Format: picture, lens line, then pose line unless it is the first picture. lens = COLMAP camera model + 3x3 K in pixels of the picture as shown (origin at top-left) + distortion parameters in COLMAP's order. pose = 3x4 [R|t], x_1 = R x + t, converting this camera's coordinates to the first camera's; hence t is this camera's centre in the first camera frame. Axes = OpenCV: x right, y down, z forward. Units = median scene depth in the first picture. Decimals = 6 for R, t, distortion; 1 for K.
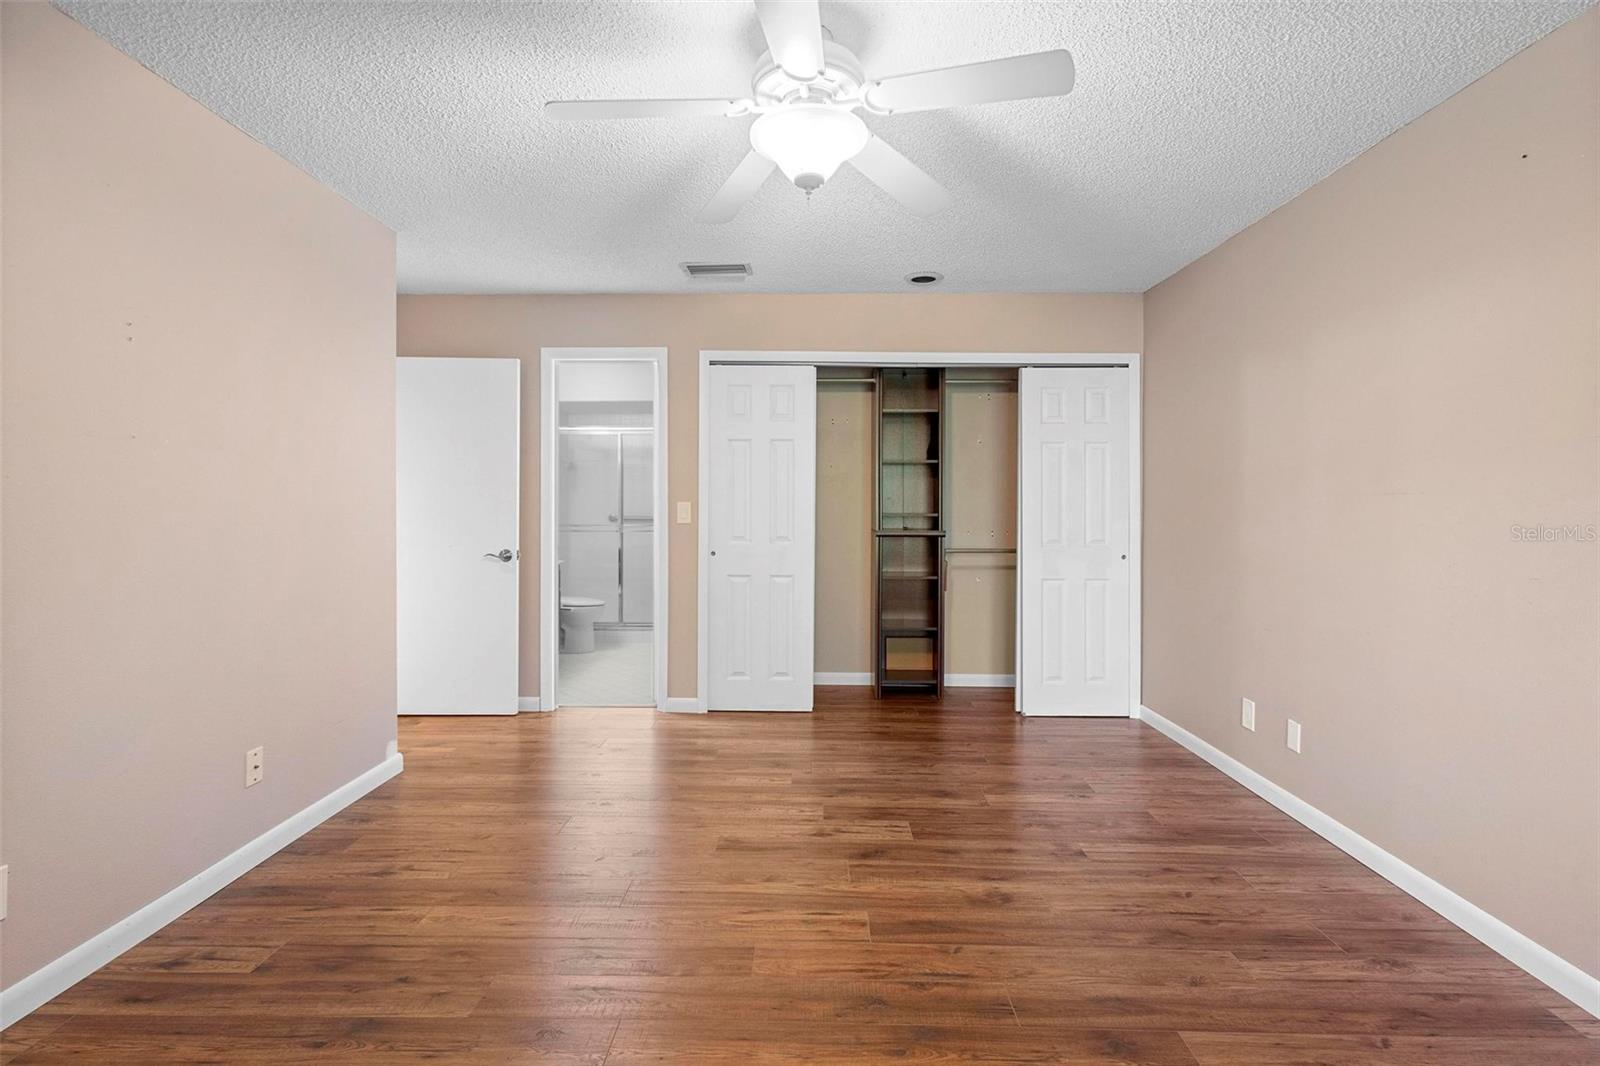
lens RADIAL K [[740.0, 0, 789.4], [0, 740.0, 518.9], [0, 0, 1]] dist [0.013406, -0.004589]
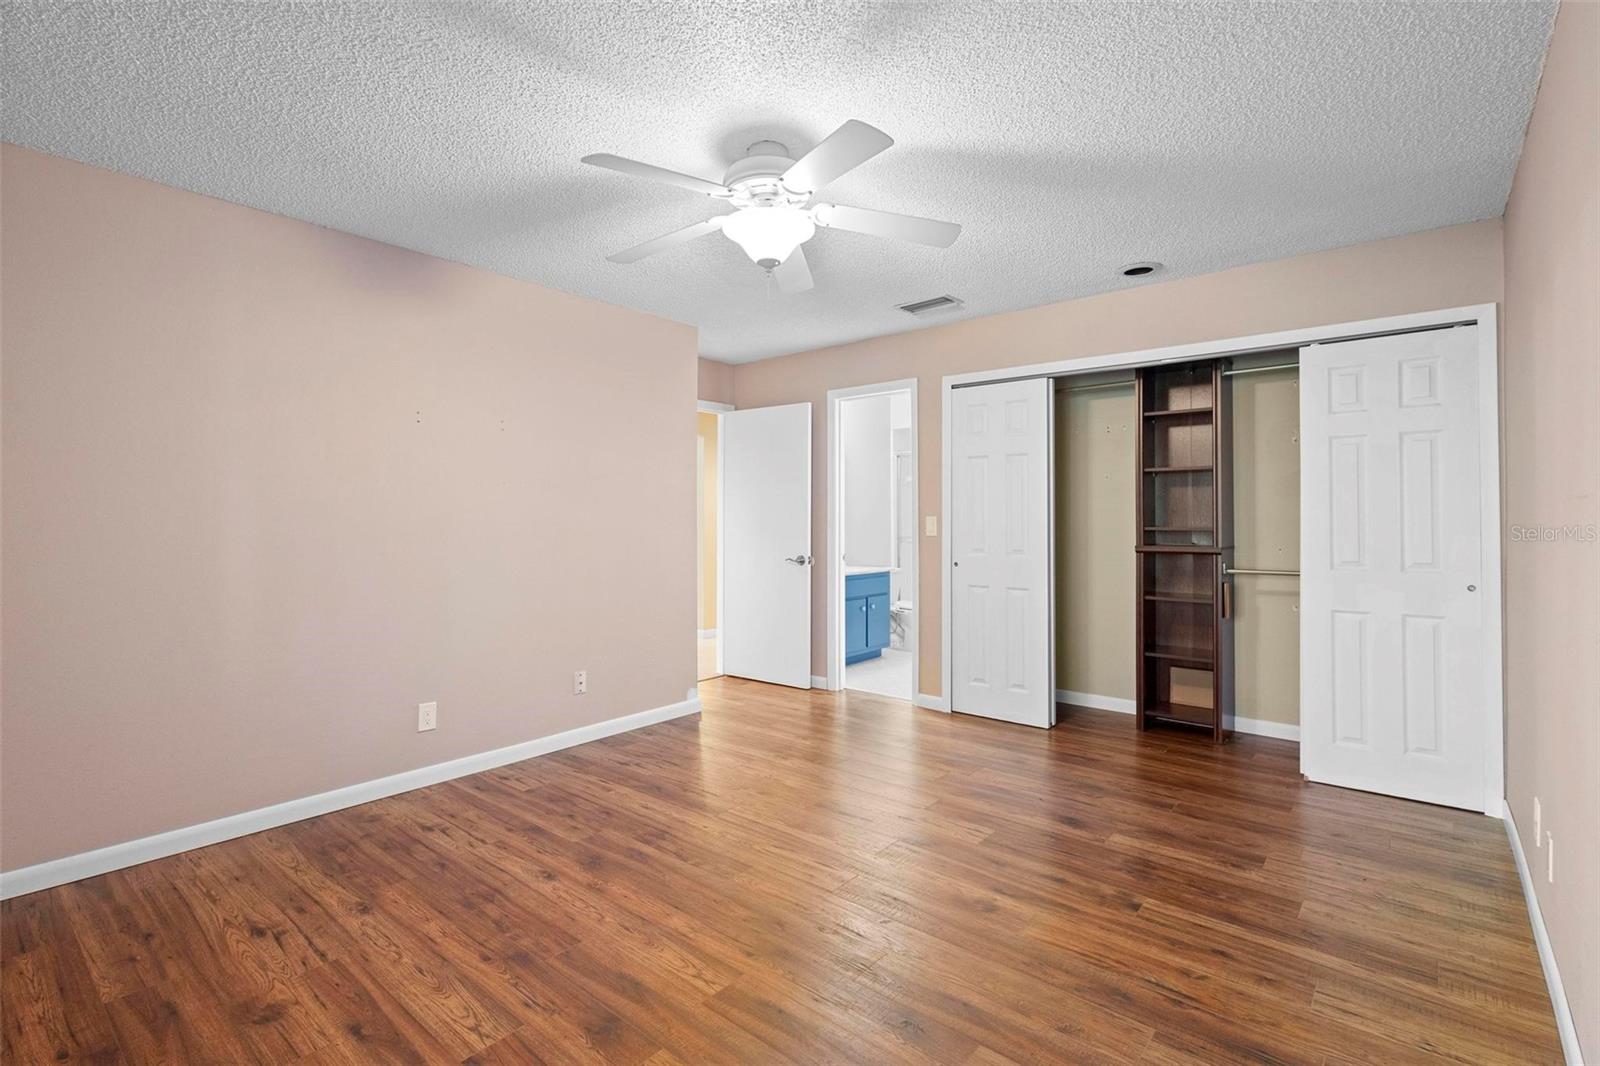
lens RADIAL K [[740.0, 0, 794.9], [0, 740.0, 519.4], [0, 0, 1]] dist [0.013406, -0.004589]
pose [[0.775099, -0.005303, -0.631818, 0.413225], [-0.005667, 0.999866, -0.015345, -0.000065], [0.631815, 0.015474, 0.774965, 0.025213]]
